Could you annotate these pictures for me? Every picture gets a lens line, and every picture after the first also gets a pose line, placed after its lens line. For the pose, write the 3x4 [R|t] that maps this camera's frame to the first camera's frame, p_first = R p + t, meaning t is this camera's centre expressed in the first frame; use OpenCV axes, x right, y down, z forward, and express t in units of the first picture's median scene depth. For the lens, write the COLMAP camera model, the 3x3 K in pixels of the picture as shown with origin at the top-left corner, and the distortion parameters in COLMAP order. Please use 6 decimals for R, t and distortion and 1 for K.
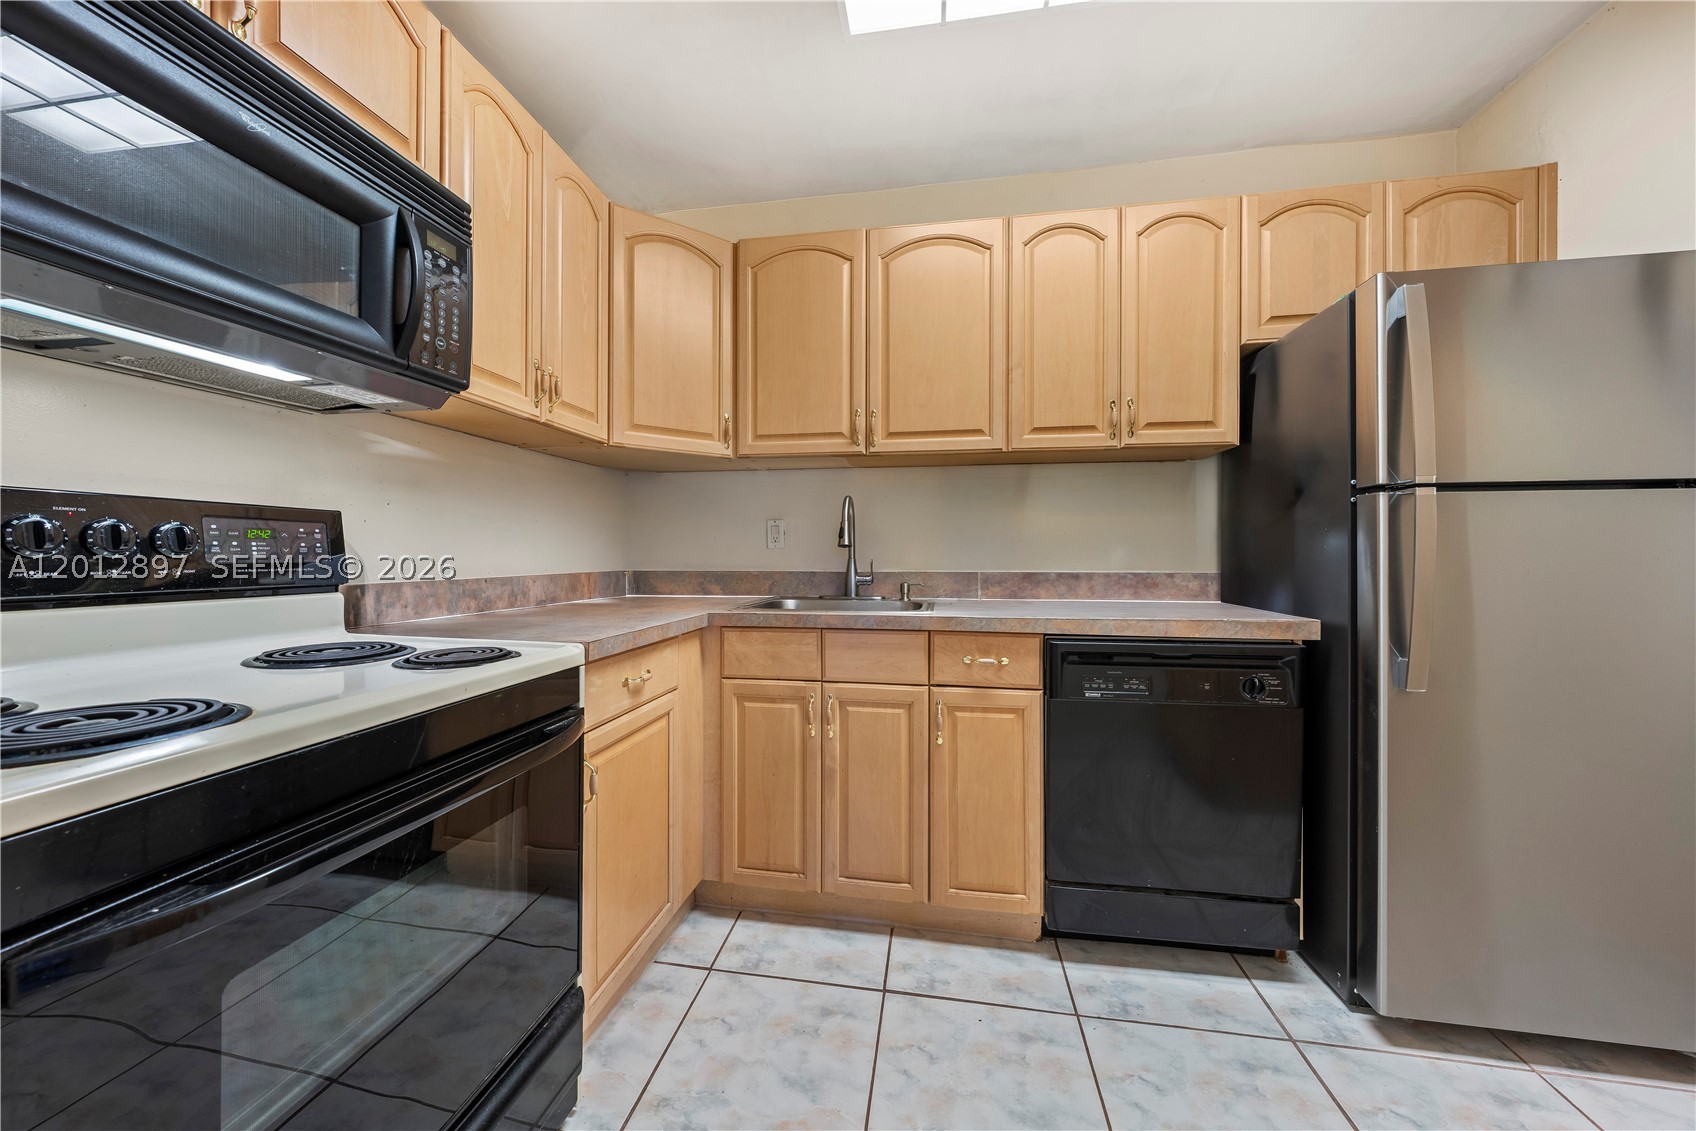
lens RADIAL K [[584.3, 0, 838.7], [0, 584.3, 553.5], [0, 0, 1]] dist [-0.001629, -0.000110]
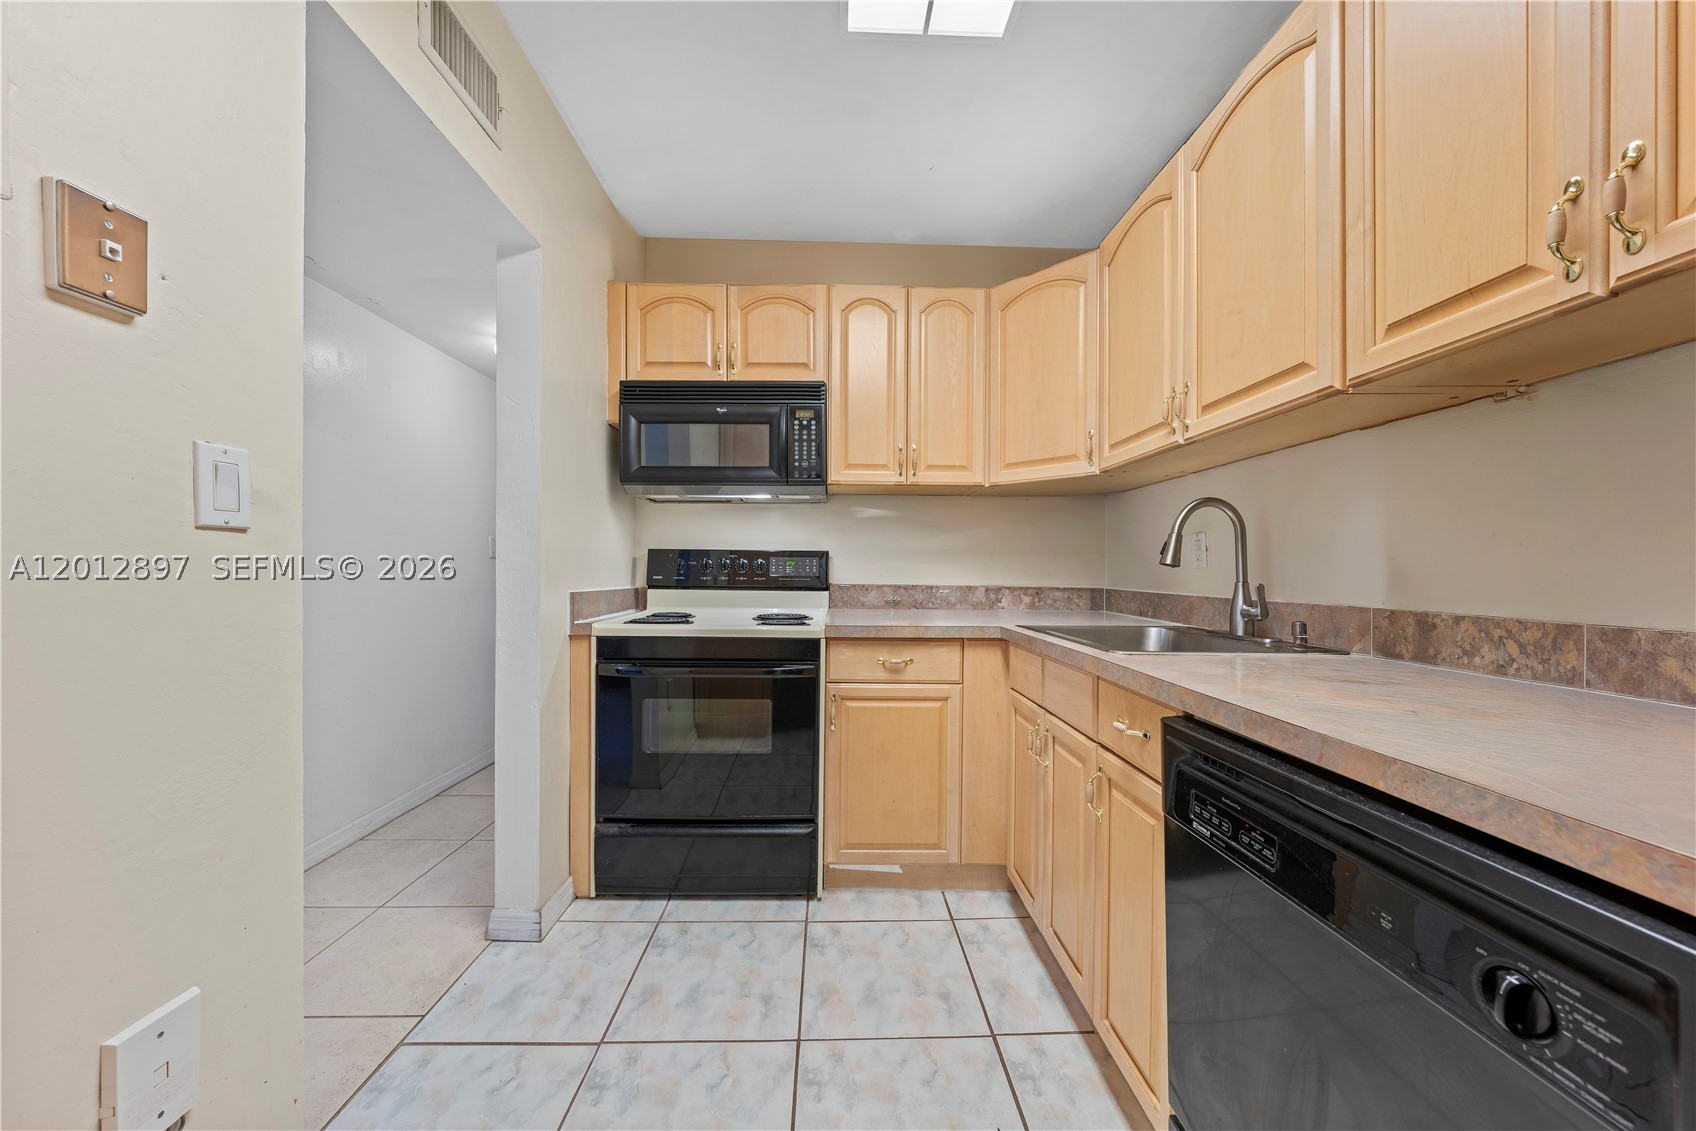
lens RADIAL K [[575.0, 0, 843.9], [0, 575.0, 574.3], [0, 0, 1]] dist [-0.001278, -0.000059]
pose [[0.196773, 0.006208, -0.980429, 1.189069], [-0.004856, 0.999974, 0.005357, -0.003397], [0.980437, 0.003707, 0.196798, 0.729876]]
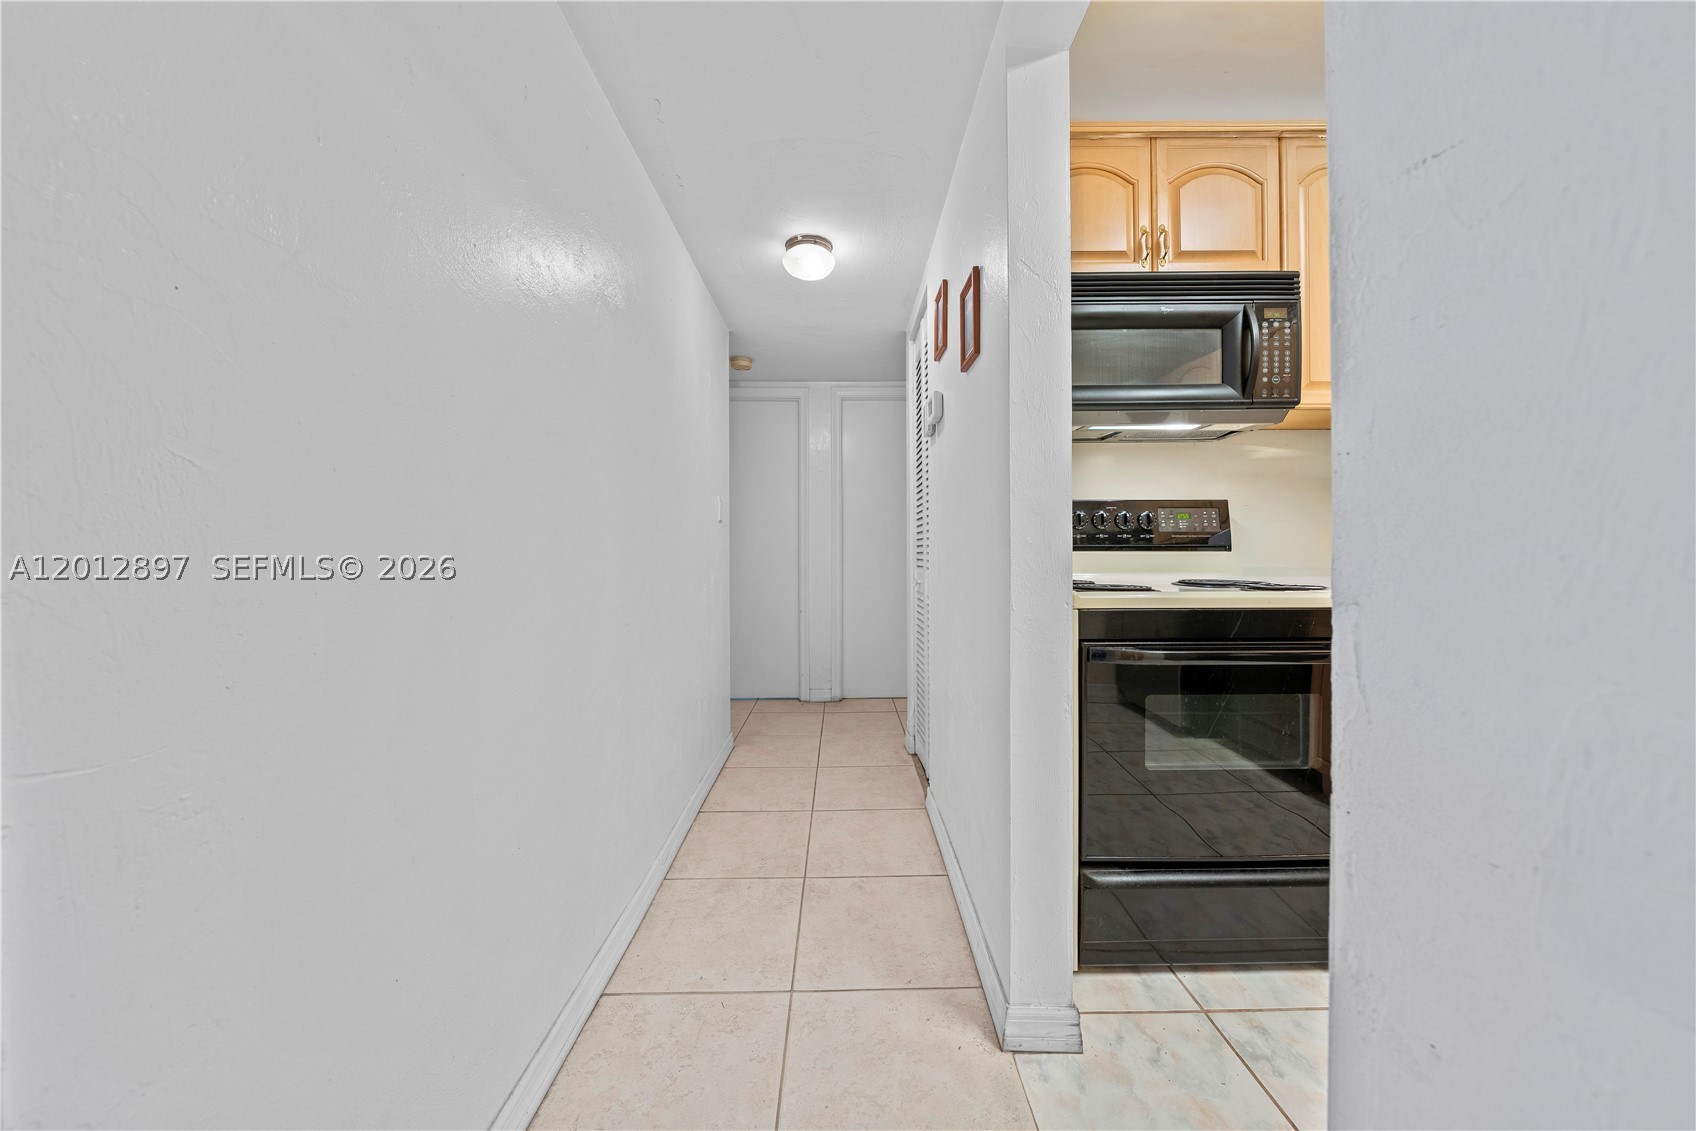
lens RADIAL K [[576.5, 0, 847.0], [0, 576.5, 548.0], [0, 0, 1]] dist [-0.014803, -0.000033]
pose [[0.186373, -0.002086, -0.982477, 0.512668], [0.004344, 0.999990, -0.001299, 0.059654], [0.982469, -0.004026, 0.186380, -0.320587]]
